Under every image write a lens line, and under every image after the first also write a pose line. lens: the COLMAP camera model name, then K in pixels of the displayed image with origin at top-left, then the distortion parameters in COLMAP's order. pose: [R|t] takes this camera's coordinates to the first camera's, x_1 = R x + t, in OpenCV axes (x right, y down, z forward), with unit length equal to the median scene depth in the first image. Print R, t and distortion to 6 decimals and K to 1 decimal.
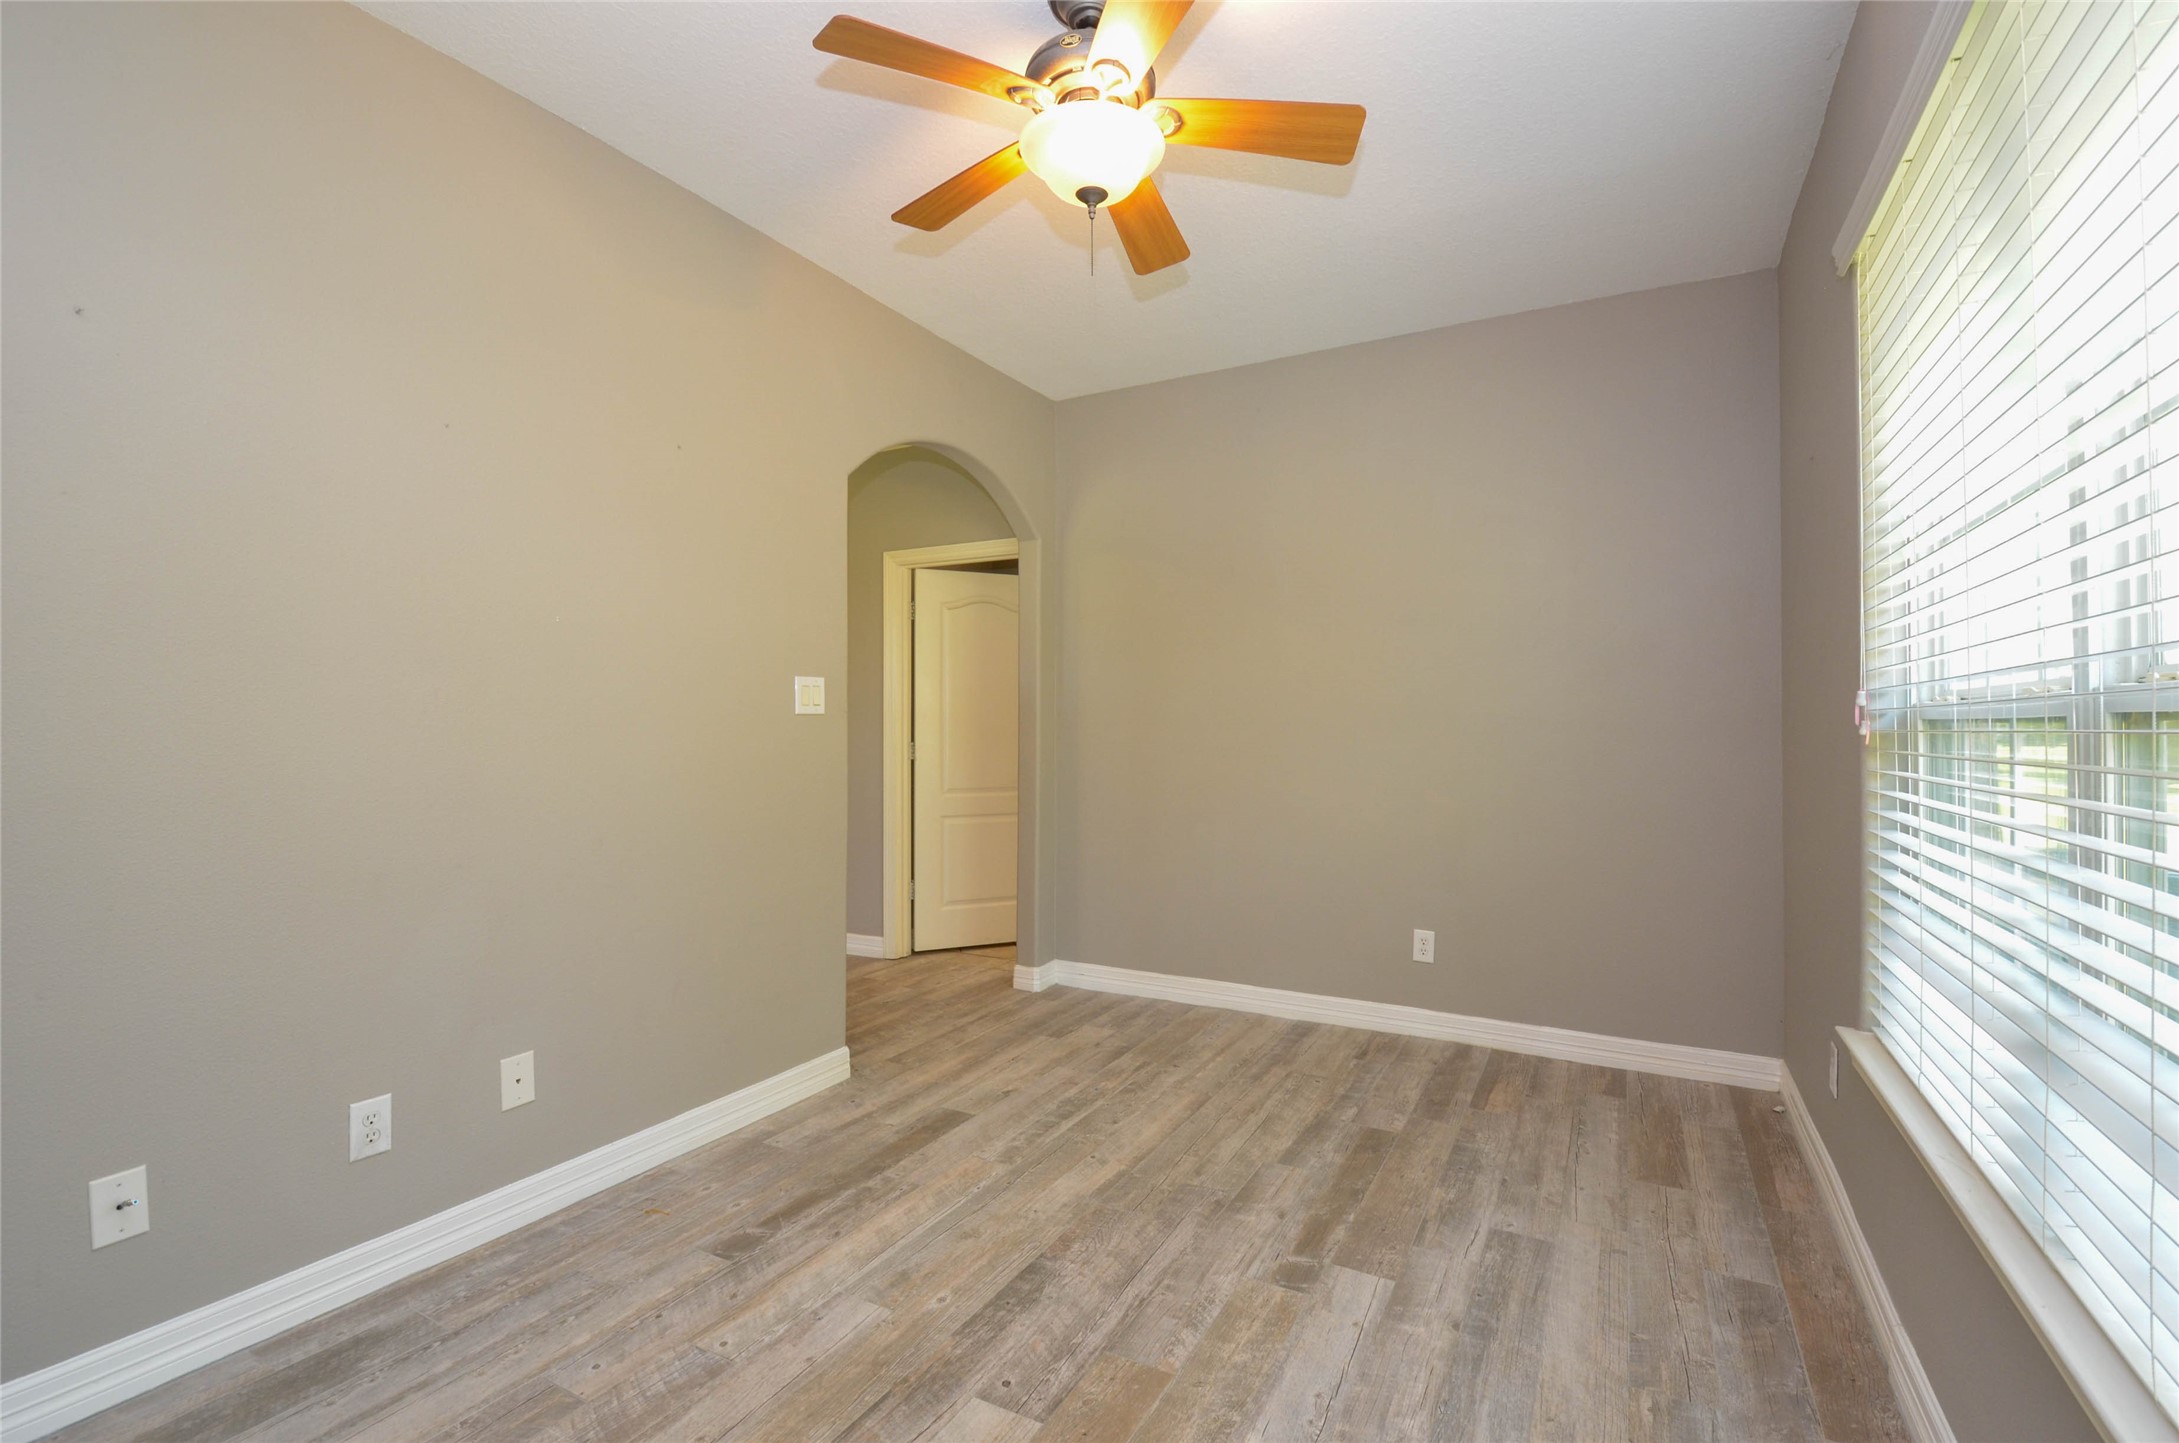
lens RADIAL K [[945.1, 0, 1126.4], [0, 945.1, 719.1], [0, 0, 1]] dist [0.011560, -0.021988]
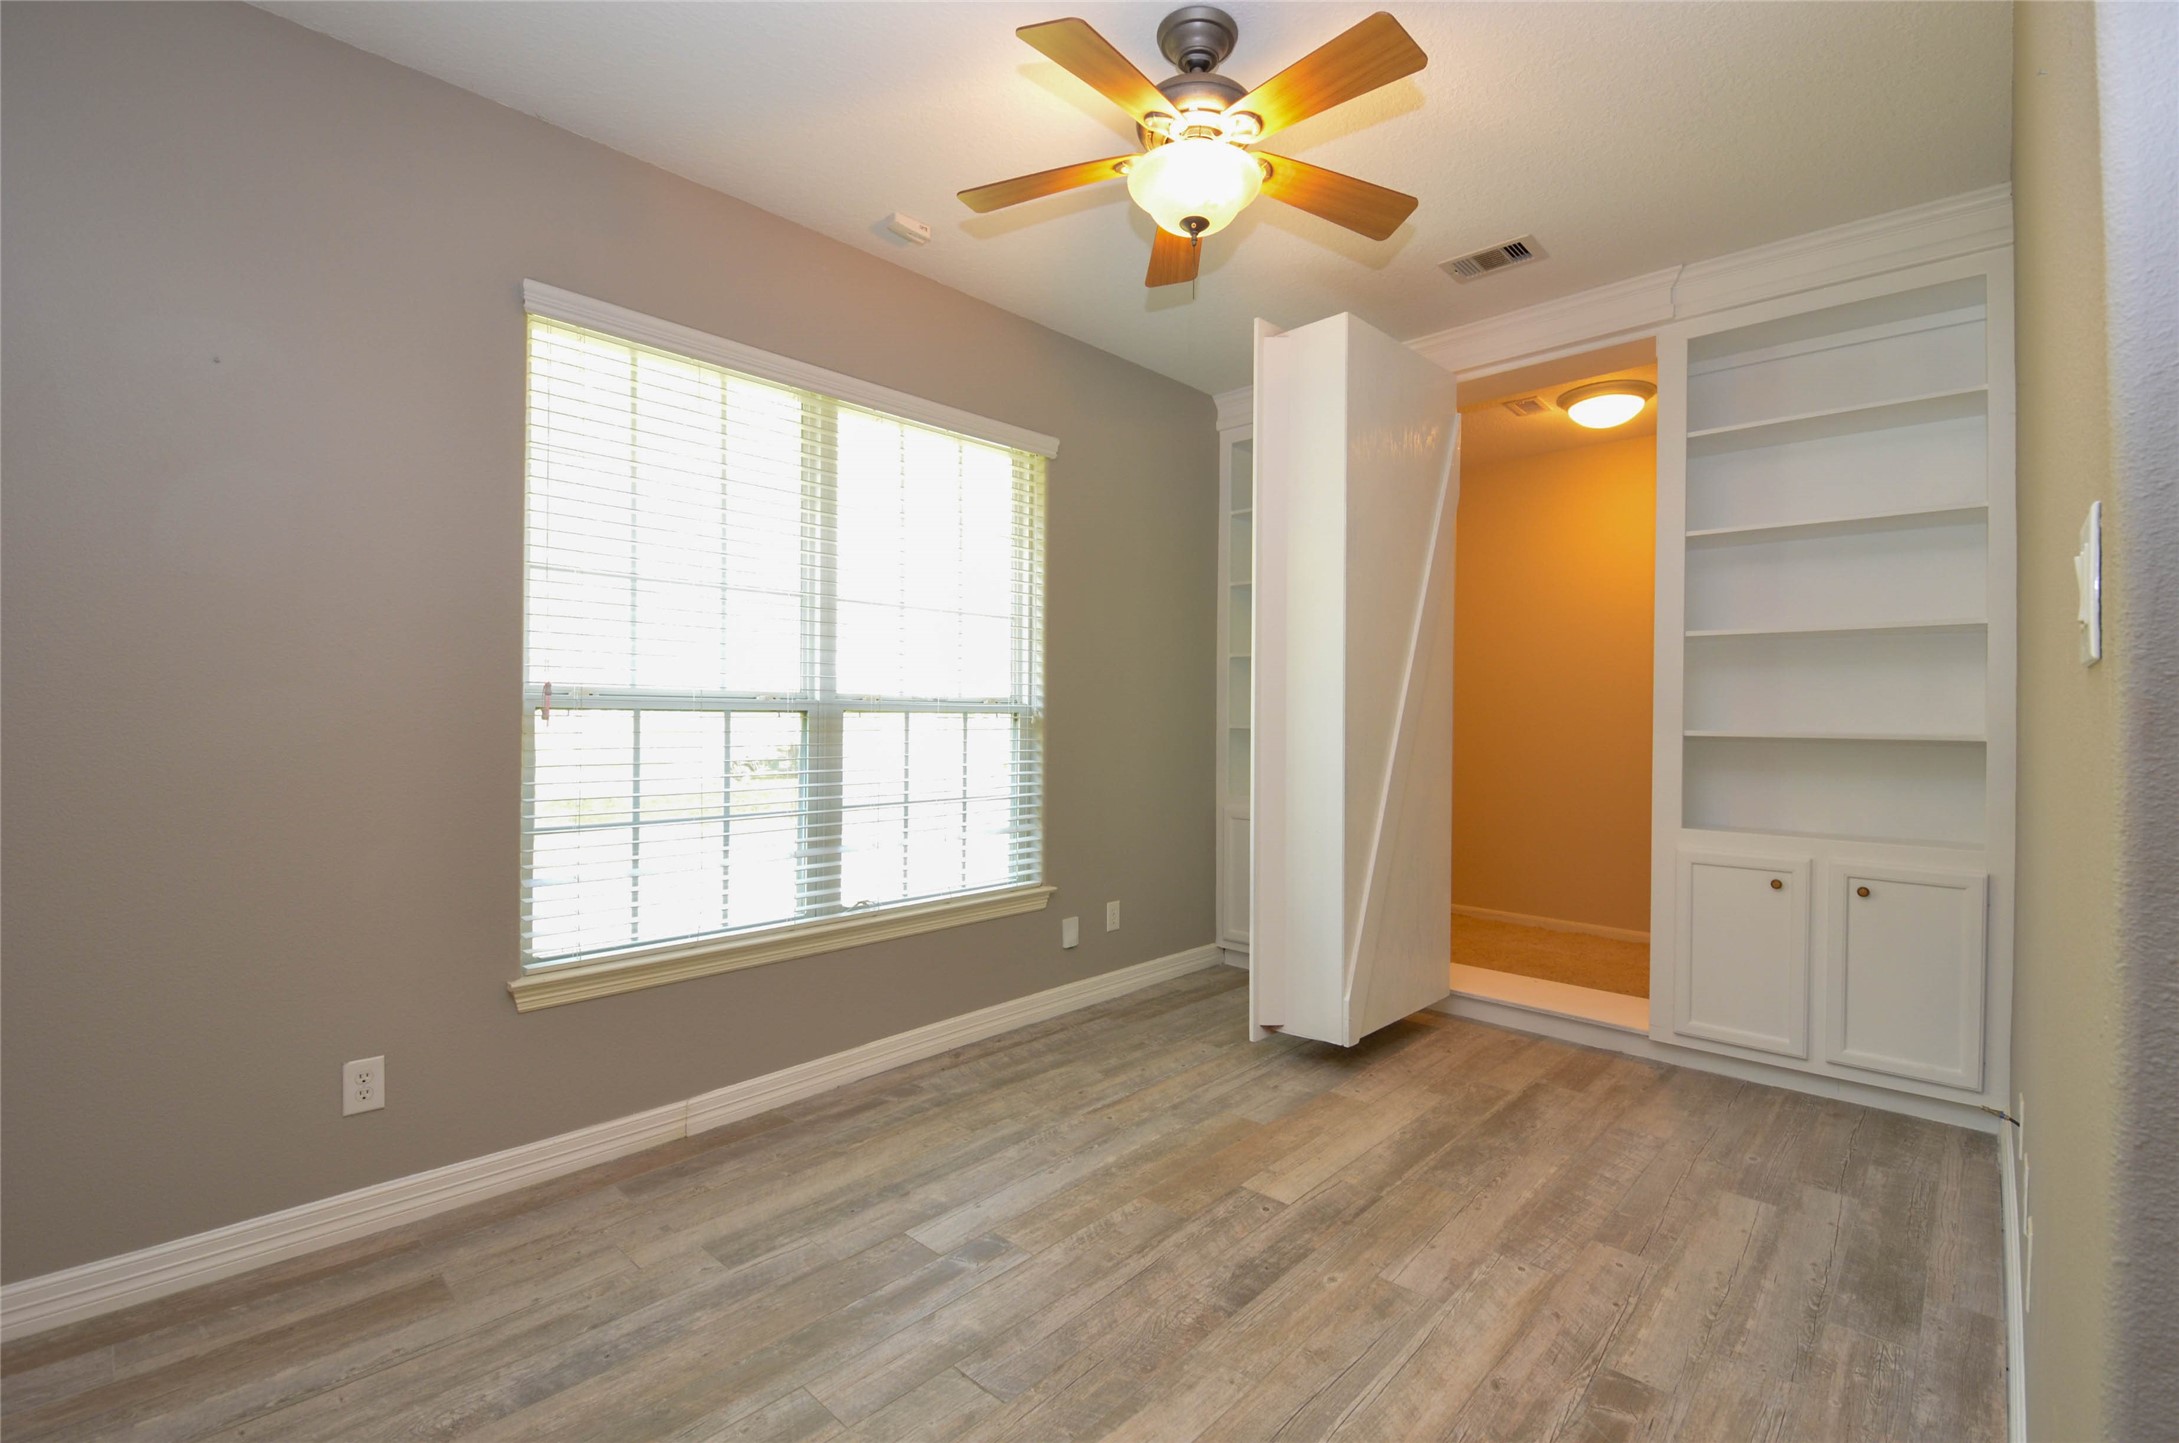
lens RADIAL K [[945.1, 0, 1126.4], [0, 945.1, 719.1], [0, 0, 1]] dist [0.011560, -0.021988]
pose [[-0.968153, -0.004922, 0.250311, -0.228375], [-0.007035, 0.999947, -0.007547, 0.021098], [-0.250261, -0.009067, -0.968136, 2.007148]]
